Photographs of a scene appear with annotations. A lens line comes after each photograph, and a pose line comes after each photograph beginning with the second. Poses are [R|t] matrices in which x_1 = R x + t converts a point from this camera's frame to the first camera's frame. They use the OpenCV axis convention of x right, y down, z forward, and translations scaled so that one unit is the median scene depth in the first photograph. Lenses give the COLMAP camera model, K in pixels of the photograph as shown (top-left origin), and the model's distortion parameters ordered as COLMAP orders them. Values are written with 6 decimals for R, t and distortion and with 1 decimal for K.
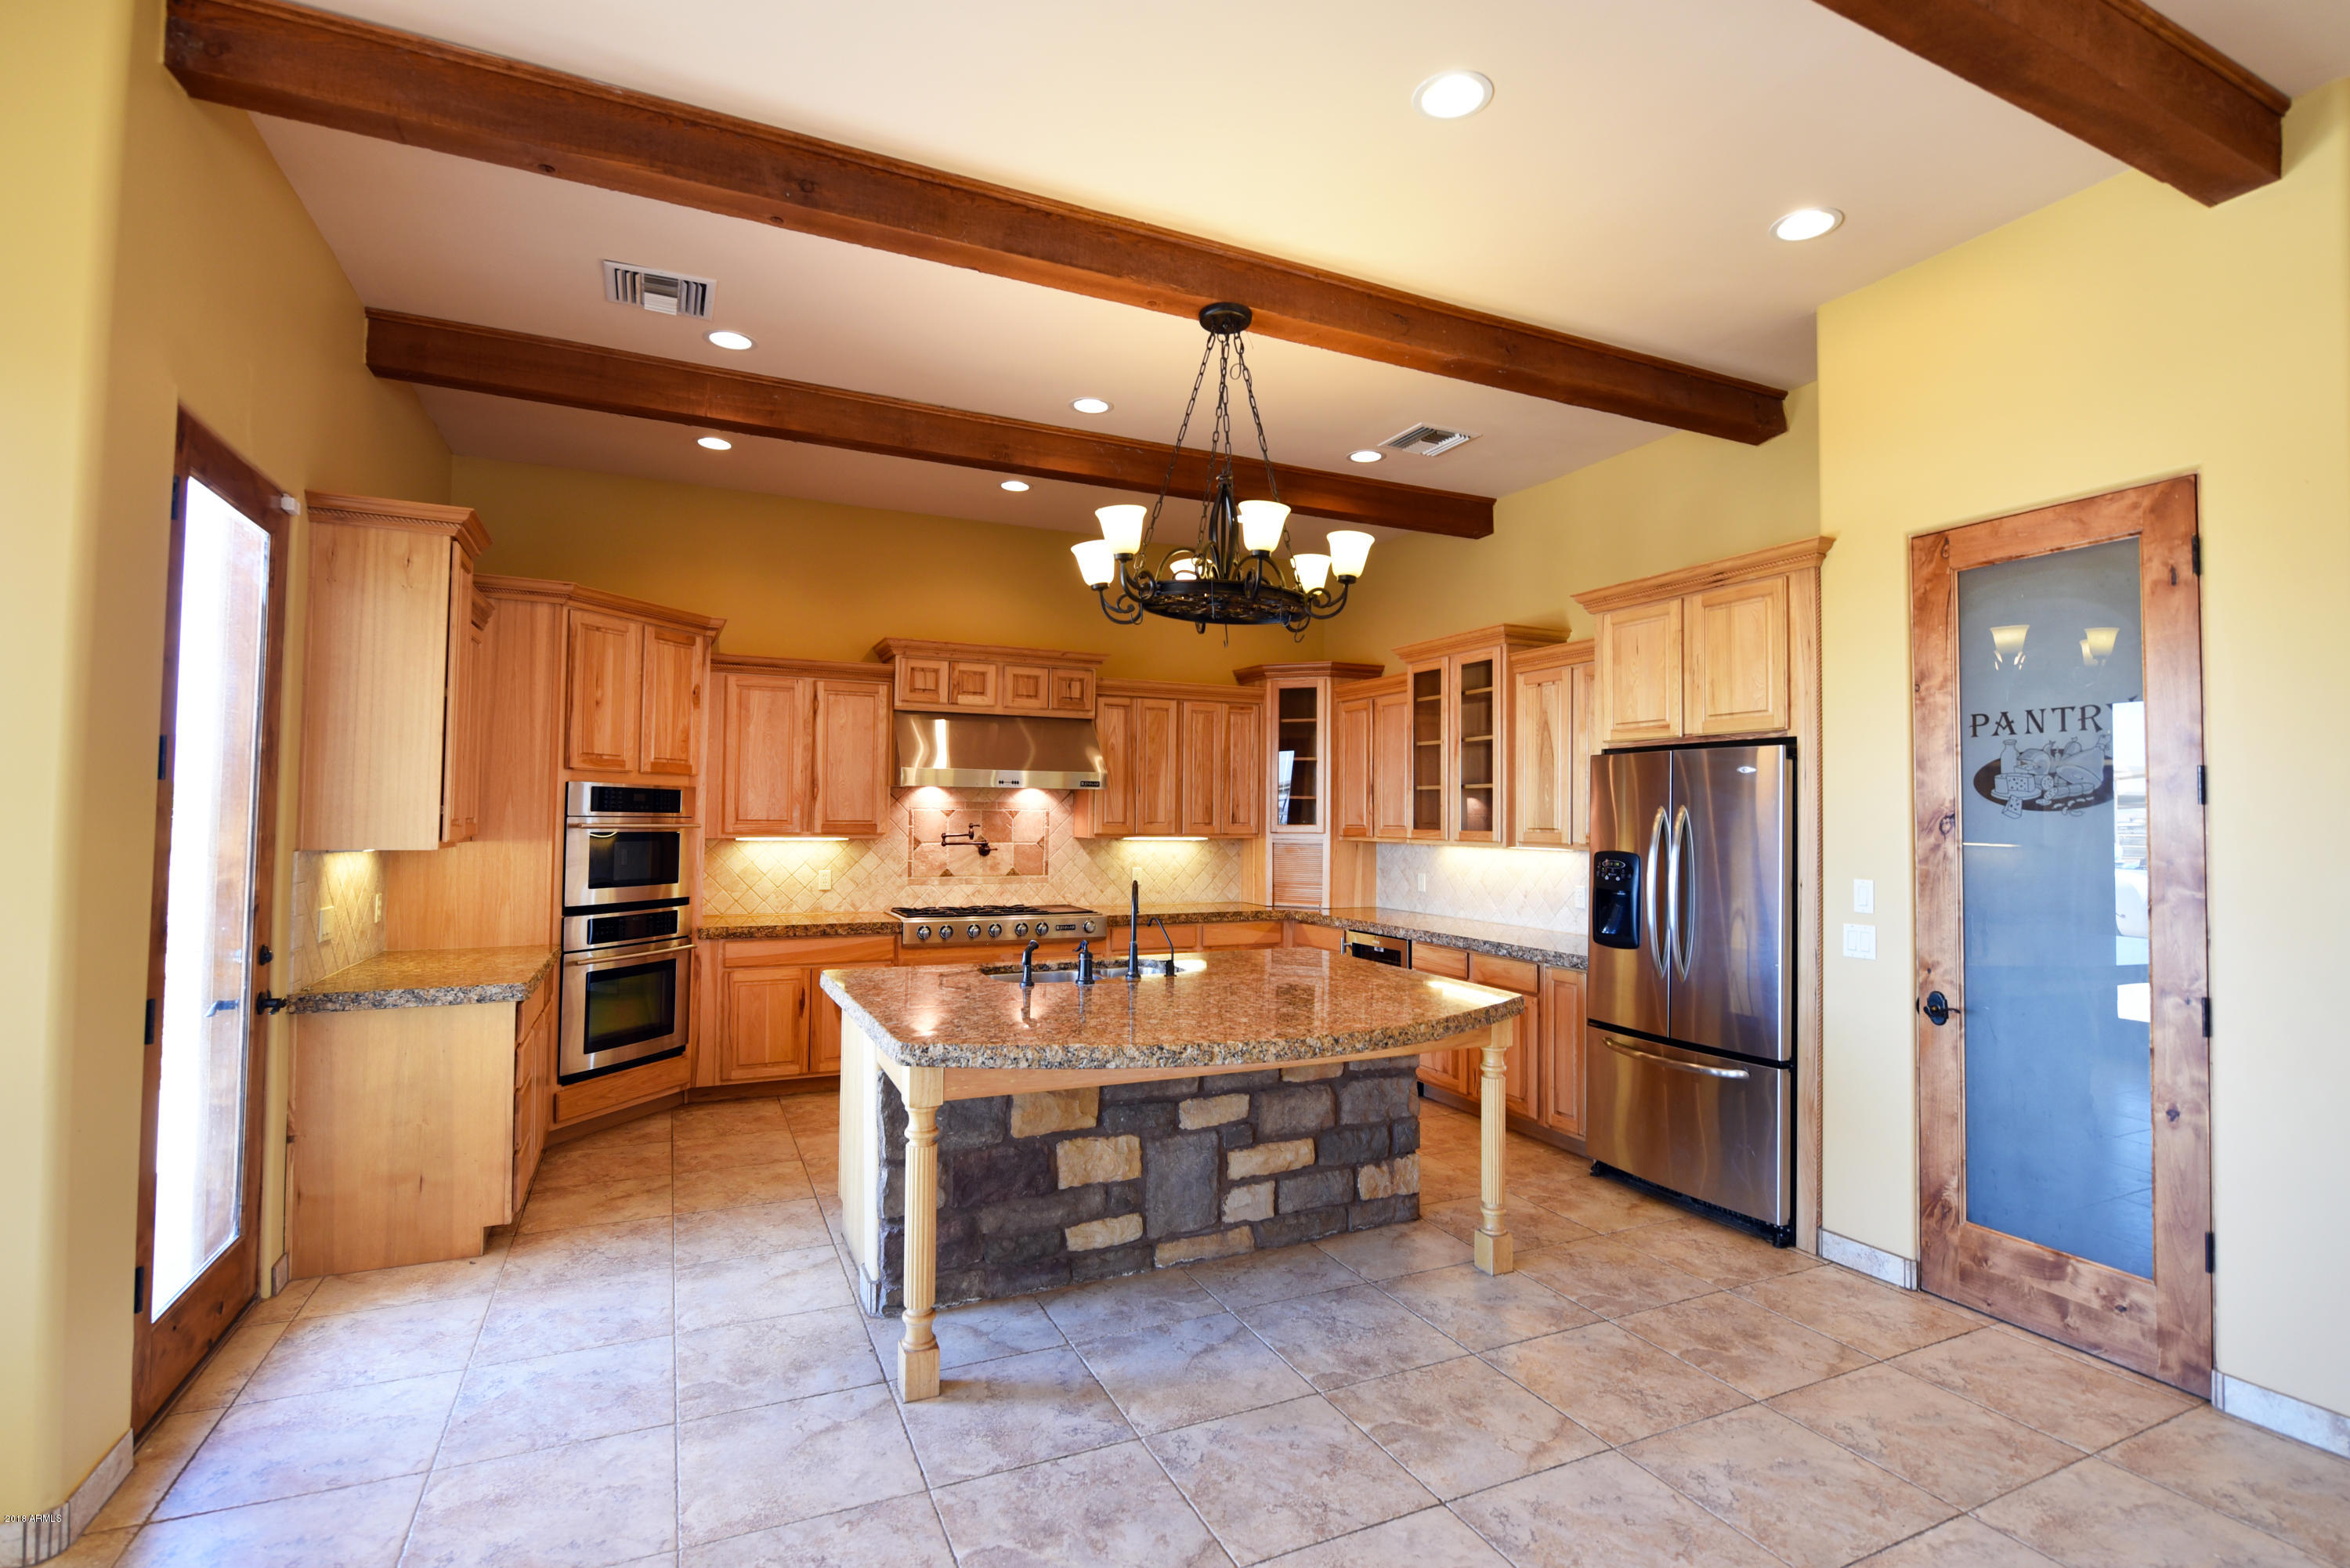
lens RADIAL K [[1092.7, 0, 1182.3], [0, 1092.7, 779.5], [0, 0, 1]] dist [-0.011626, -0.000886]
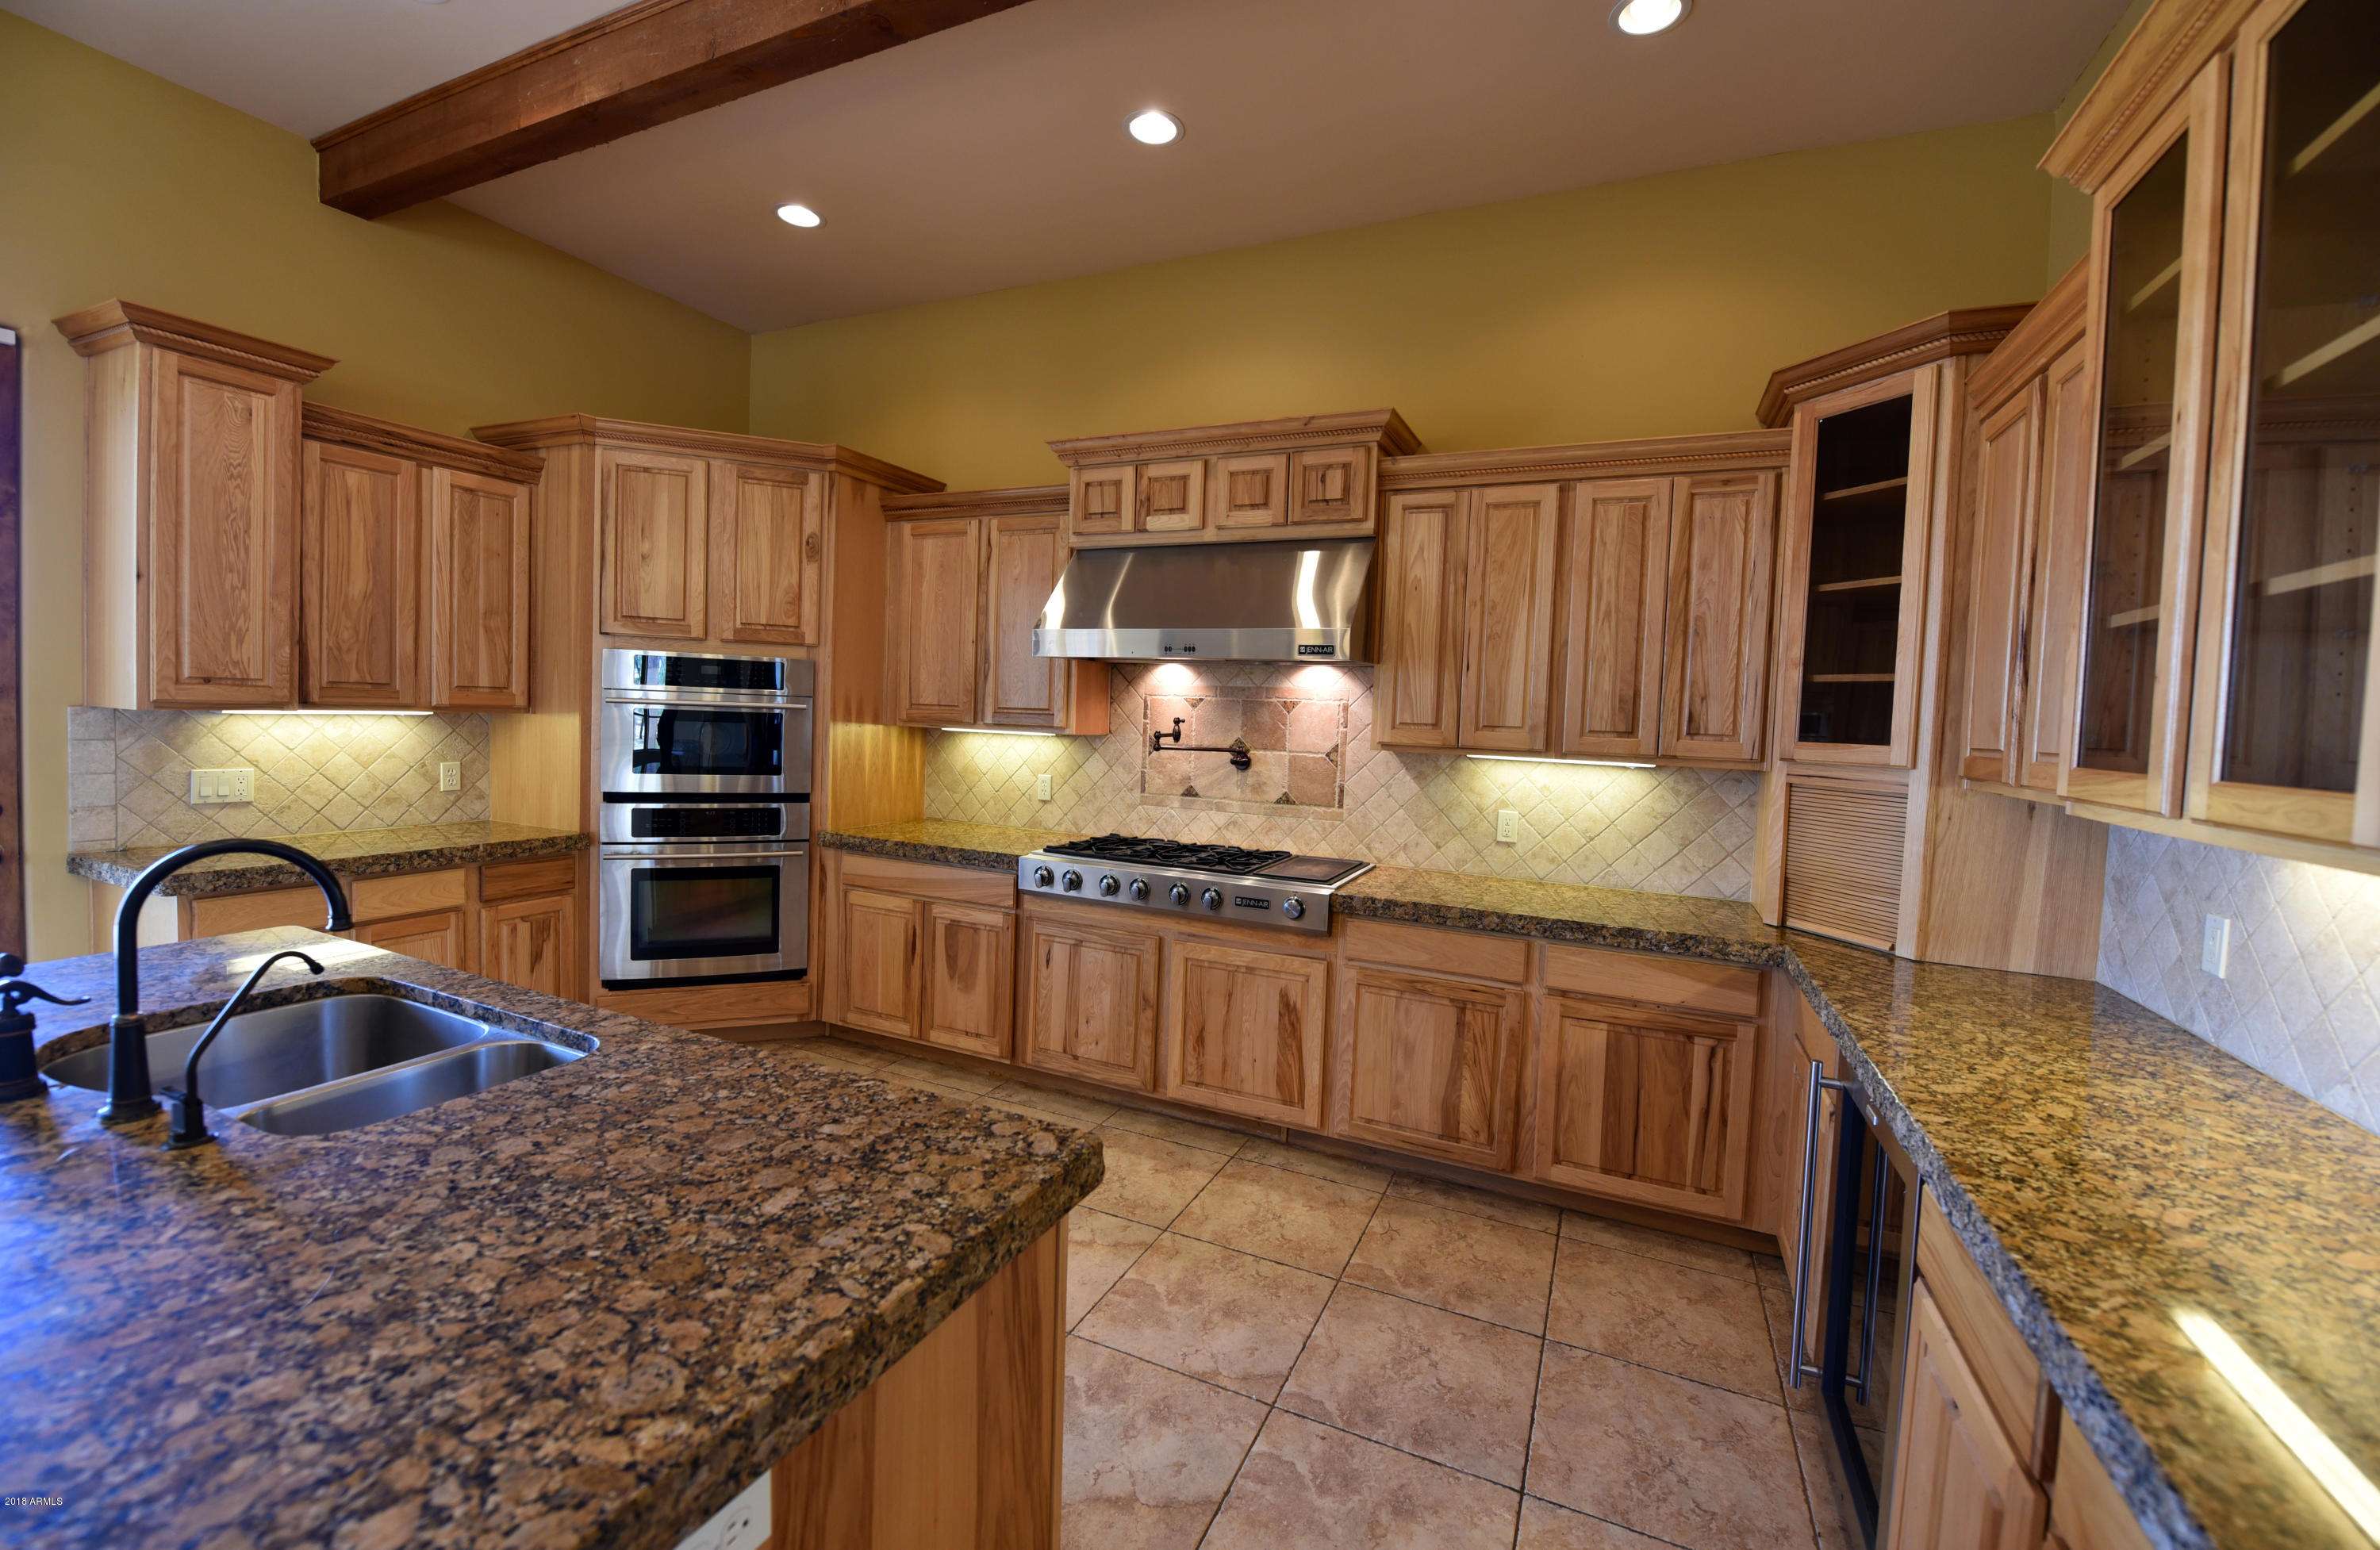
lens RADIAL K [[952.3, 0, 1200.1], [0, 952.3, 750.7], [0, 0, 1]] dist [-0.011695, -0.000502]
pose [[0.649288, 0.047155, -0.759080, 0.398788], [-0.005855, 0.998356, 0.057011, 0.045649], [0.760520, -0.032572, 0.648497, 1.060577]]
